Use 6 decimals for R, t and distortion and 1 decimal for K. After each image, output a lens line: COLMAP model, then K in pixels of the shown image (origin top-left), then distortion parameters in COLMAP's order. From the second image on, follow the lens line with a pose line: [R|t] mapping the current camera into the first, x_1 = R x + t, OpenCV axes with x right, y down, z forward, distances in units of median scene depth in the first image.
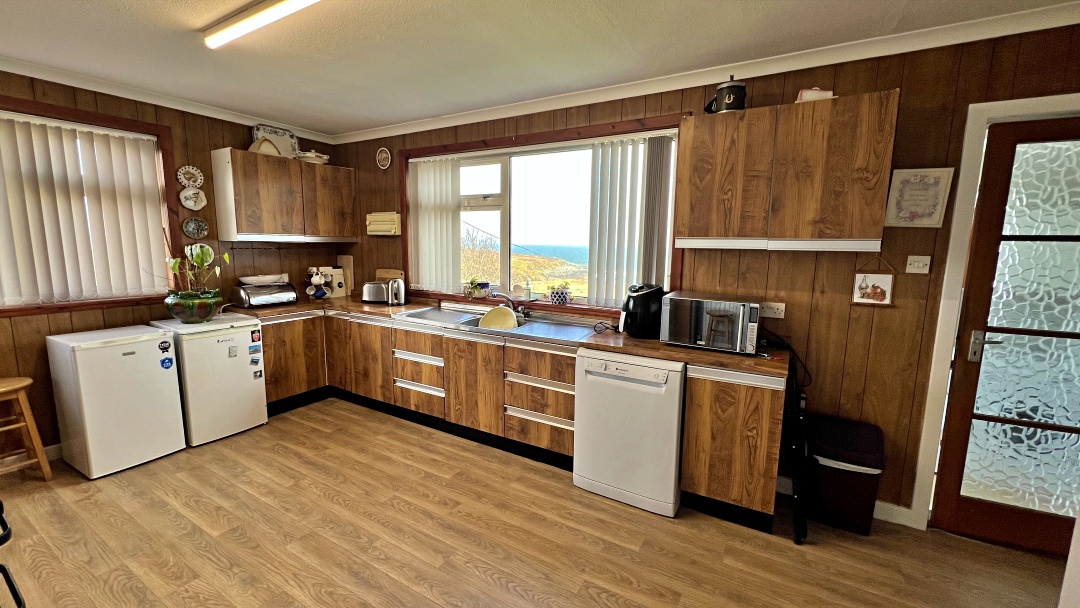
lens RADIAL K [[431.7, 0, 540.0], [0, 431.7, 304.0], [0, 0, 1]] dist [0.000451, 0.000384]
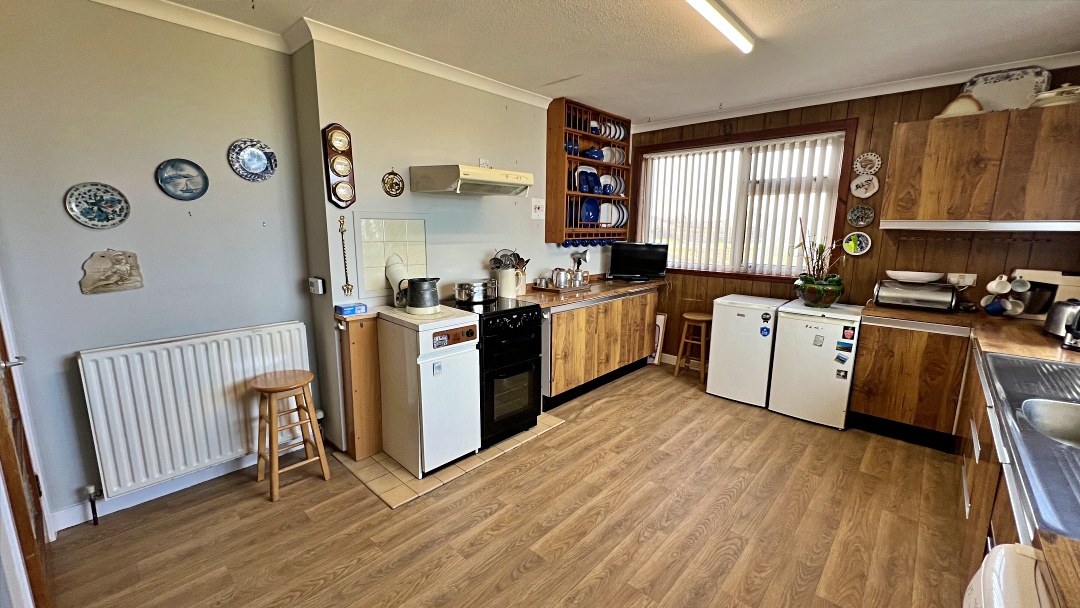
lens RADIAL K [[431.7, 0, 540.0], [0, 431.7, 304.0], [0, 0, 1]] dist [0.000451, 0.000384]
pose [[-0.209188, 0.157141, -0.965167, 0.374787], [-0.151587, 0.969862, 0.190760, -0.065212], [0.966055, 0.186212, -0.179063, 0.563089]]
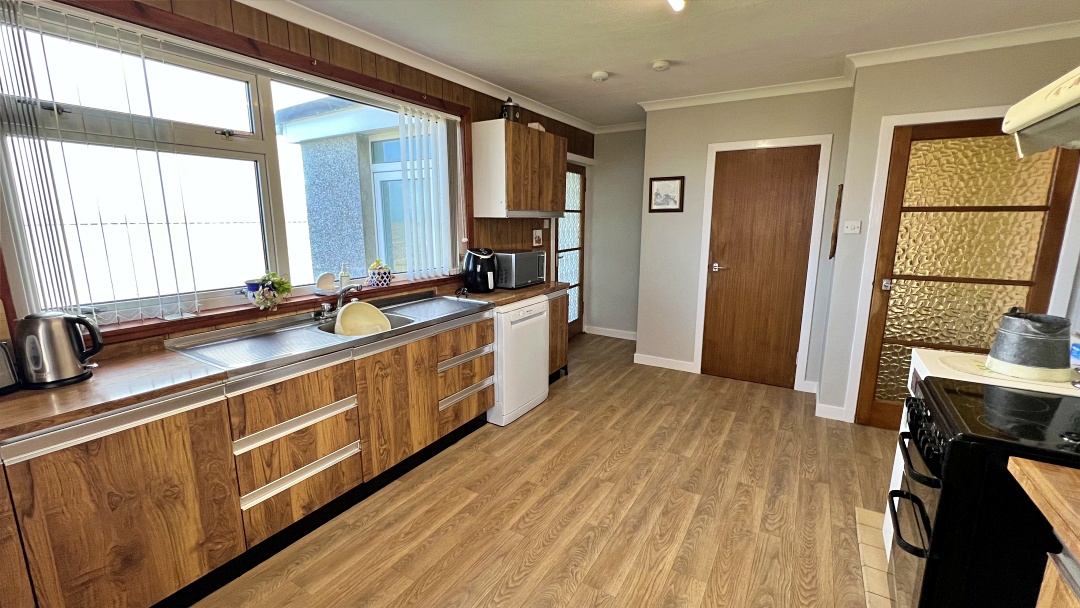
lens RADIAL K [[447.3, 0, 540.0], [0, 447.3, 304.0], [0, 0, 1]] dist [-0.000824, -0.000023]
pose [[0.013412, -0.202358, 0.979220, -0.882382], [0.141457, 0.969842, 0.198483, -0.104042], [-0.989853, 0.135856, 0.041632, 0.699405]]
